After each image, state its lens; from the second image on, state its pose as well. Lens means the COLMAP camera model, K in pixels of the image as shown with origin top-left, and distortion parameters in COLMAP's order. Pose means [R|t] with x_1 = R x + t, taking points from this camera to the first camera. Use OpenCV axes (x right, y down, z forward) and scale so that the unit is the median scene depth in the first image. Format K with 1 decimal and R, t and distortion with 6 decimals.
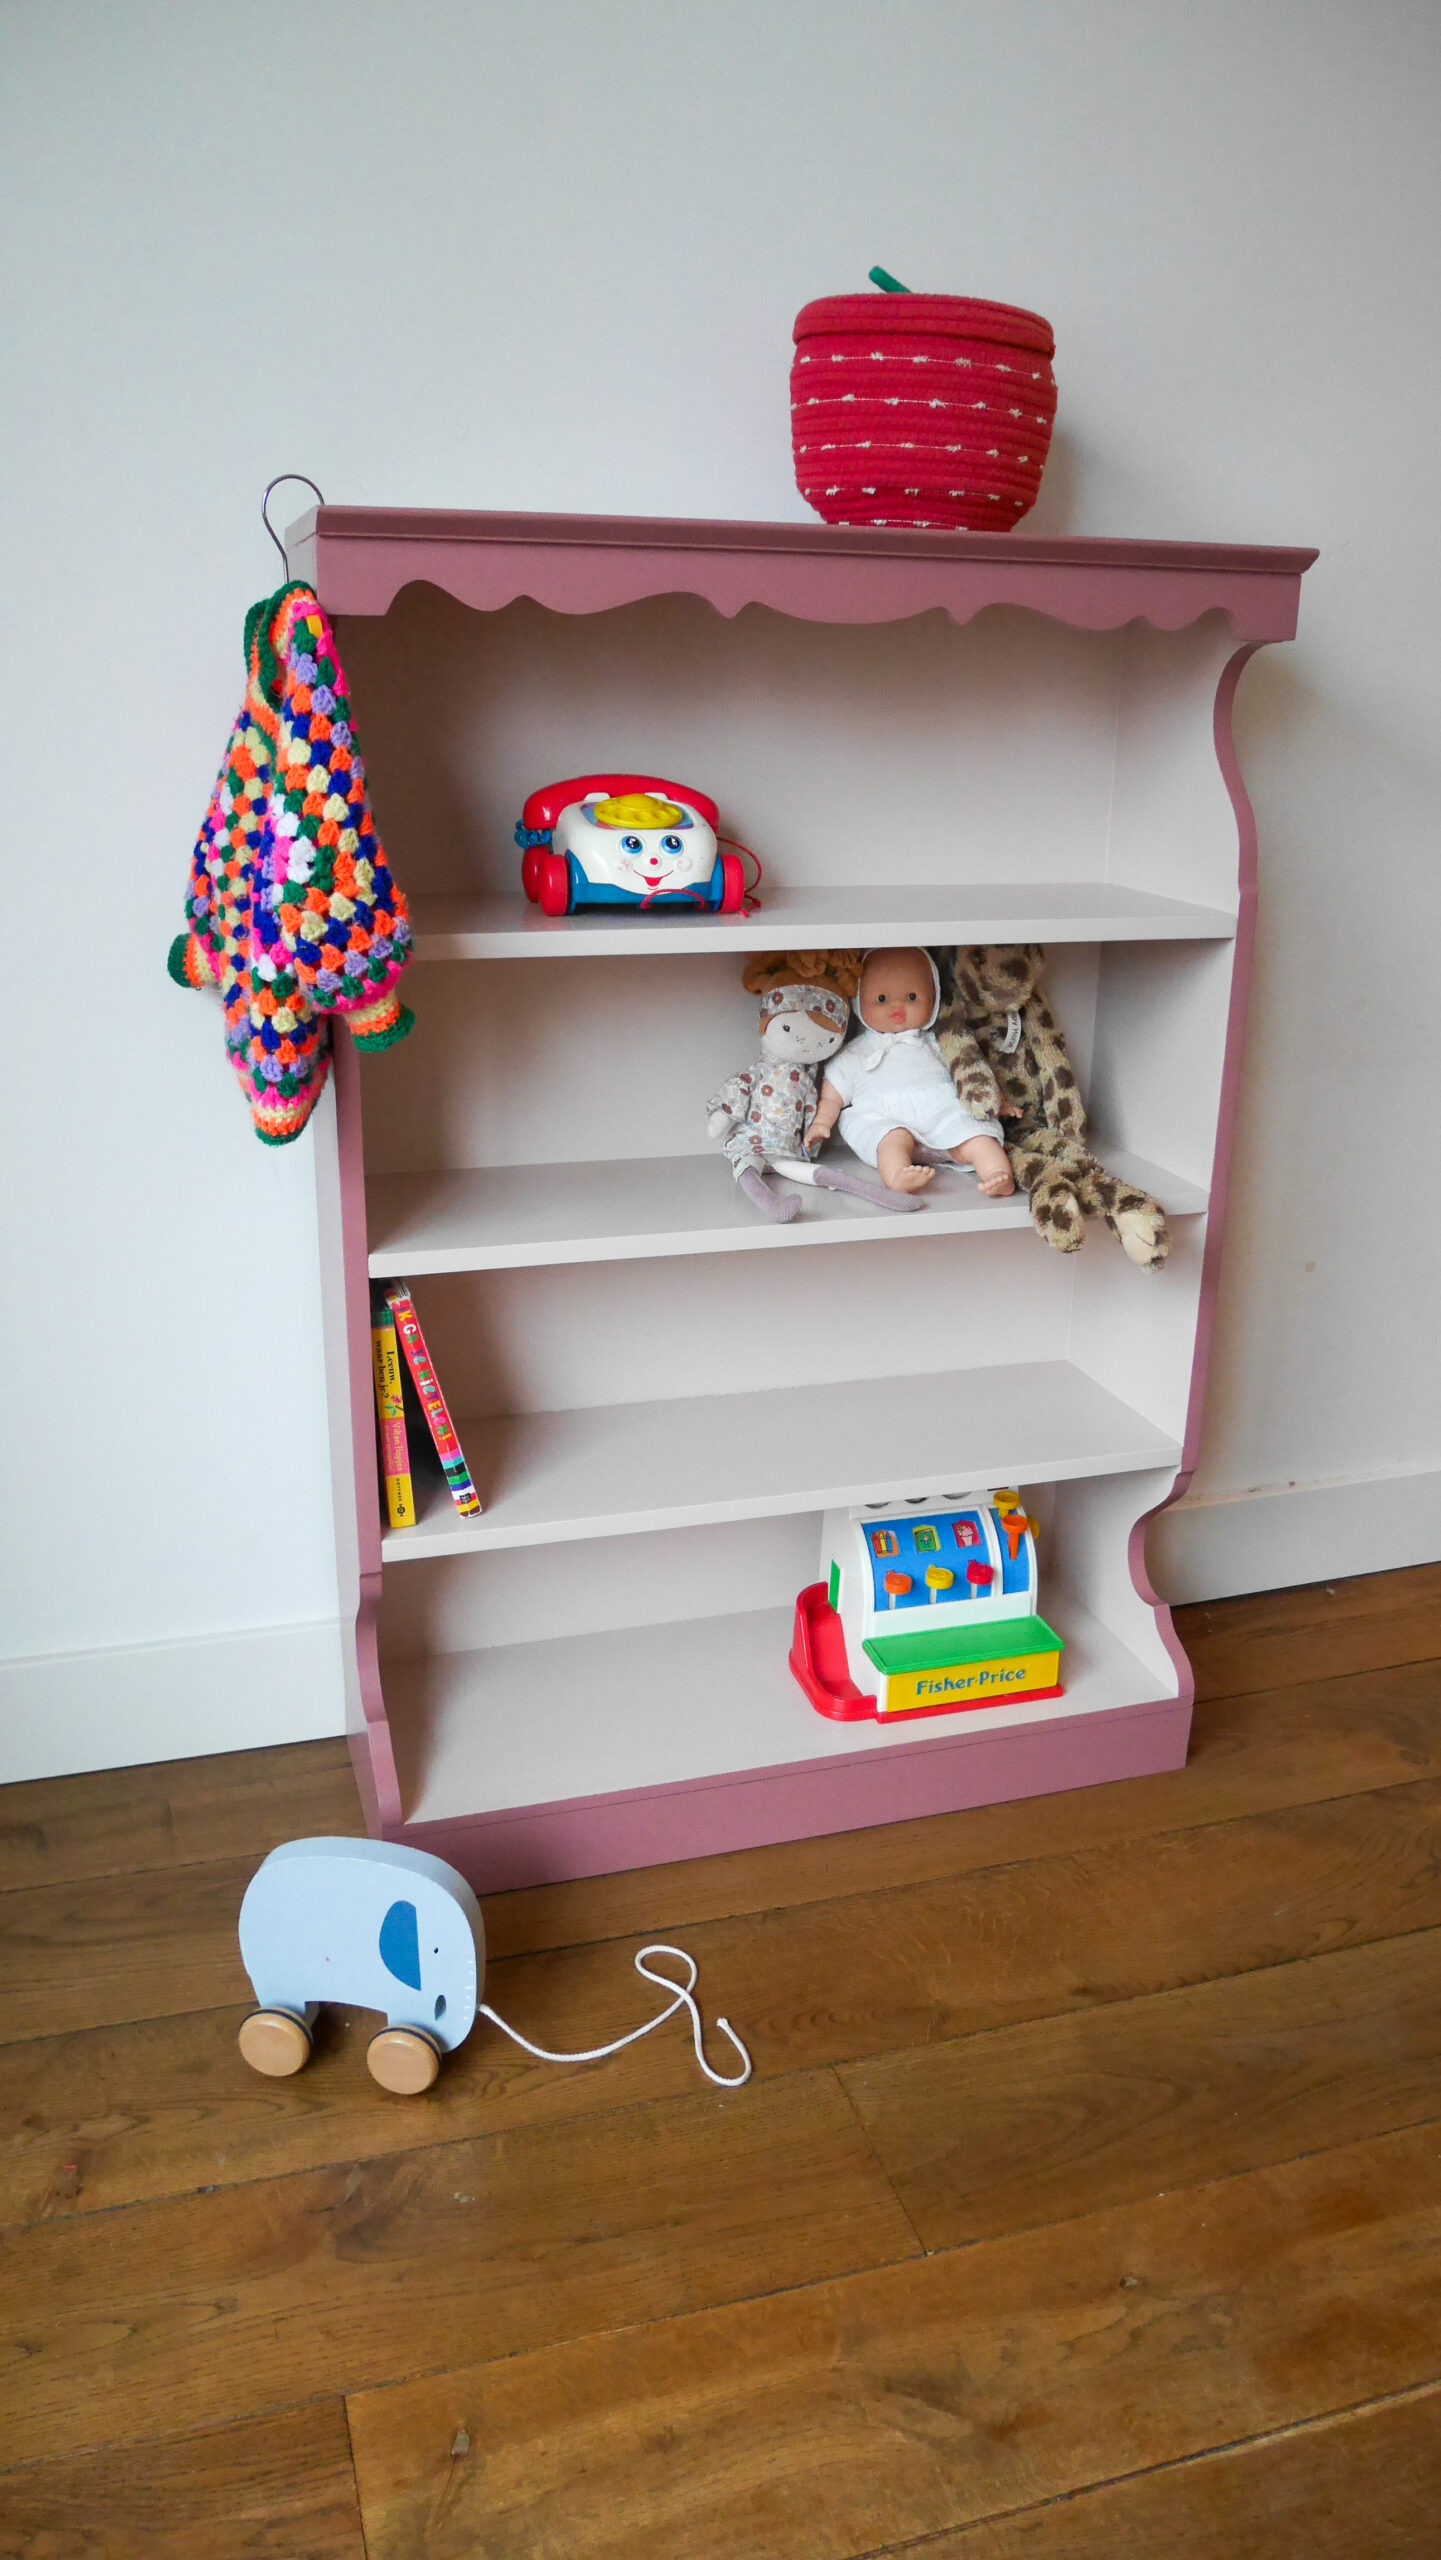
lens RADIAL K [[1848.2, 0, 722.0], [0, 1848.2, 1285.3], [0, 0, 1]] dist [-0.076800, 0.040610]
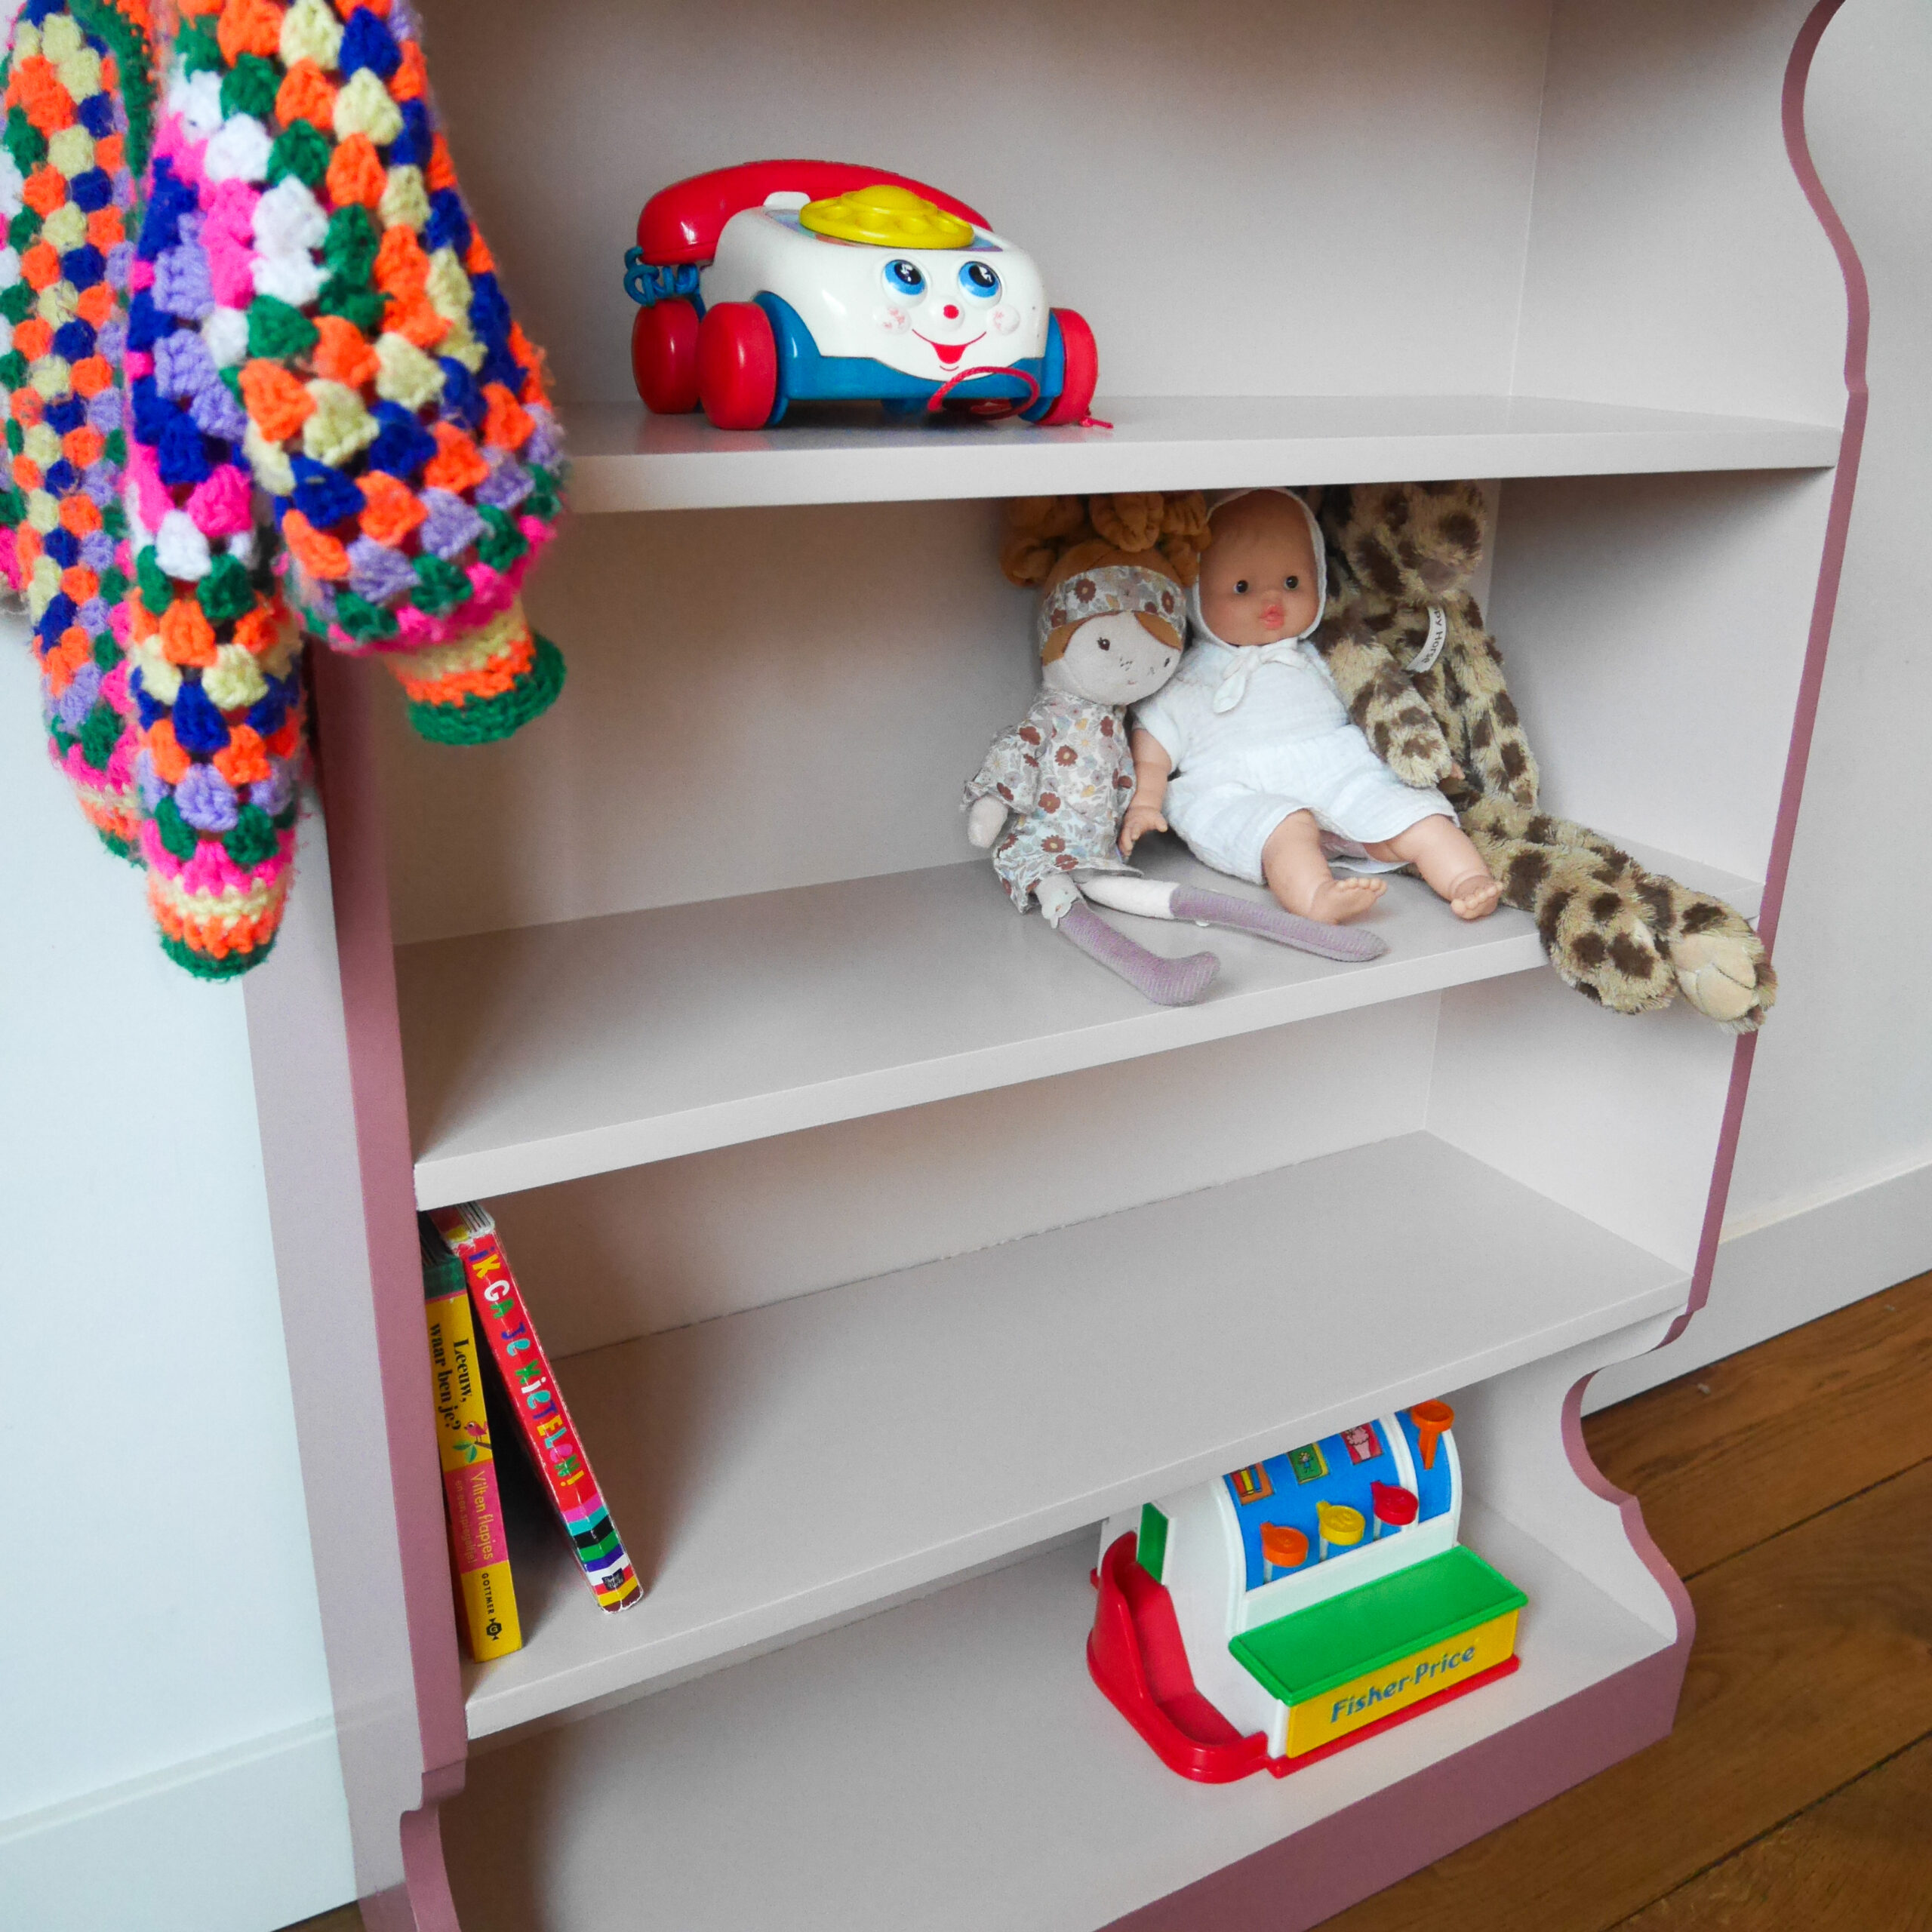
lens RADIAL K [[1876.0, 0, 970.7], [0, 1876.0, 967.6], [0, 0, 1]] dist [-0.071758, 0.033189]
pose [[0.973995, -0.072968, 0.214498, -0.144948], [0.066036, 0.997042, 0.039319, -0.071594], [-0.216732, -0.024132, 0.975933, 0.488075]]
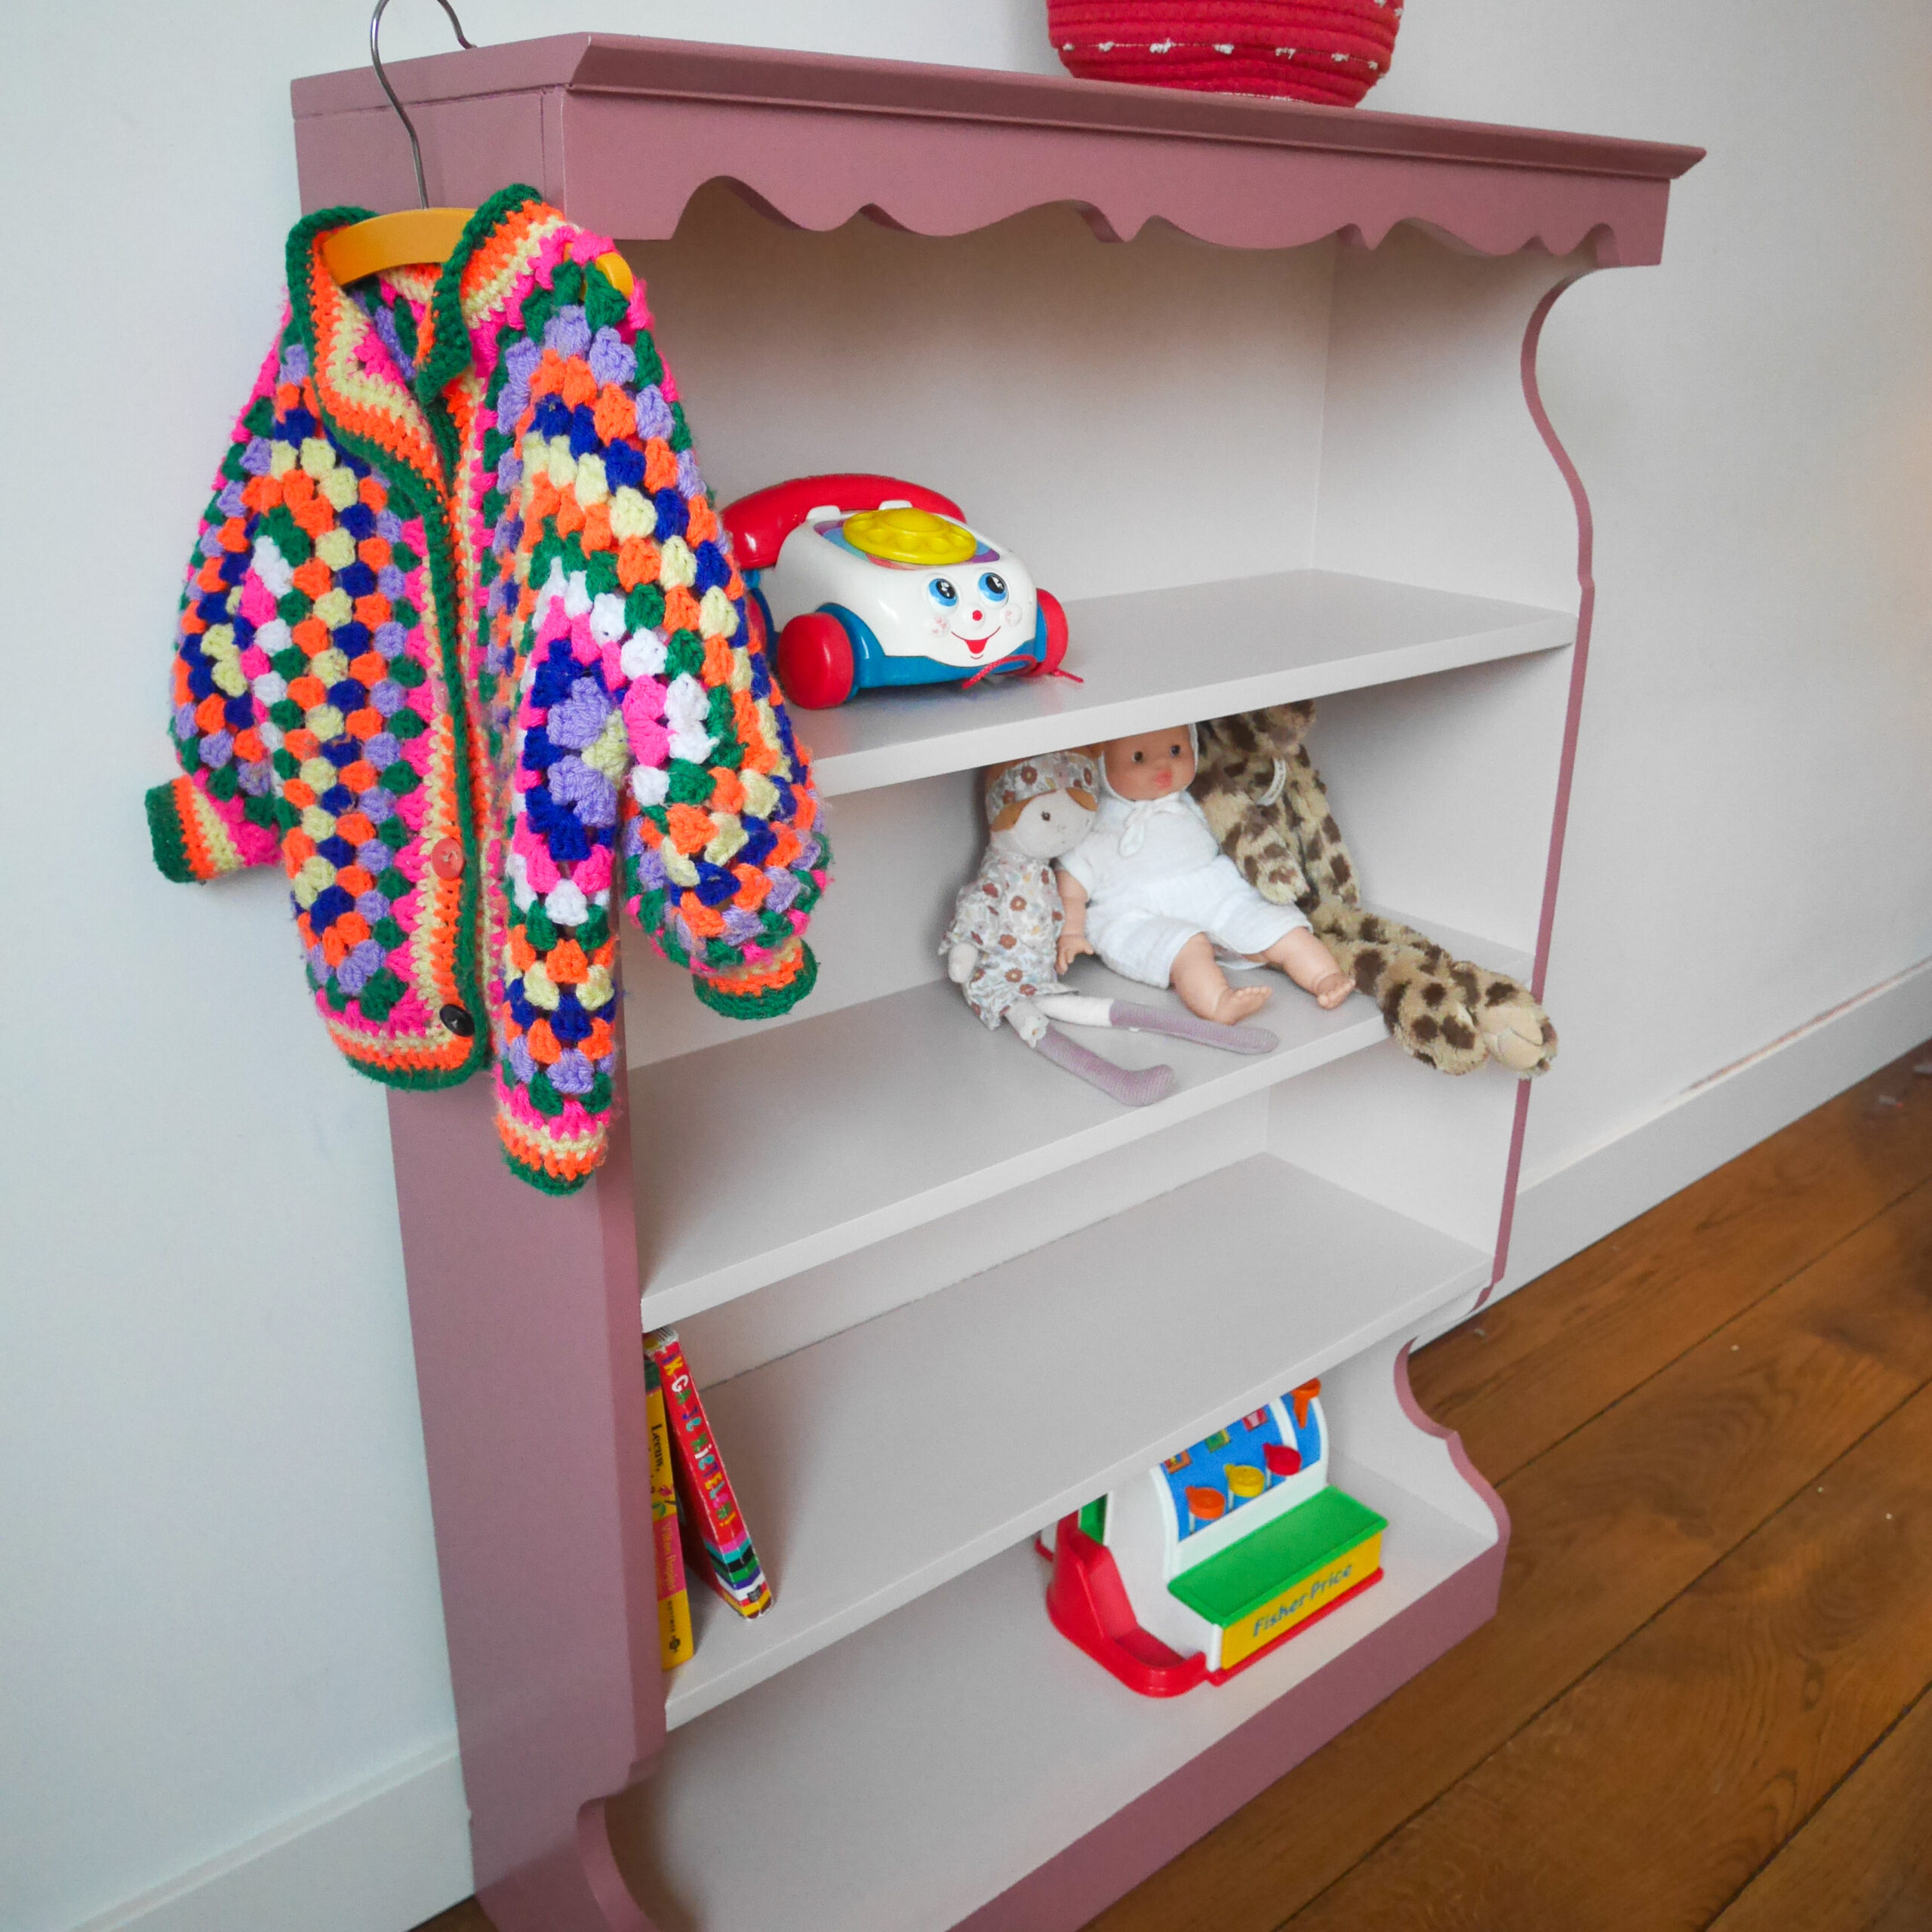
lens RADIAL K [[1866.9, 0, 966.0], [0, 1866.9, 966.0], [0, 0, 1]] dist [-0.072757, 0.027398]
pose [[0.918296, -0.145599, 0.368148, -0.288984], [0.129133, 0.989215, 0.069119, -0.147169], [-0.374241, -0.015931, 0.927194, 0.371288]]
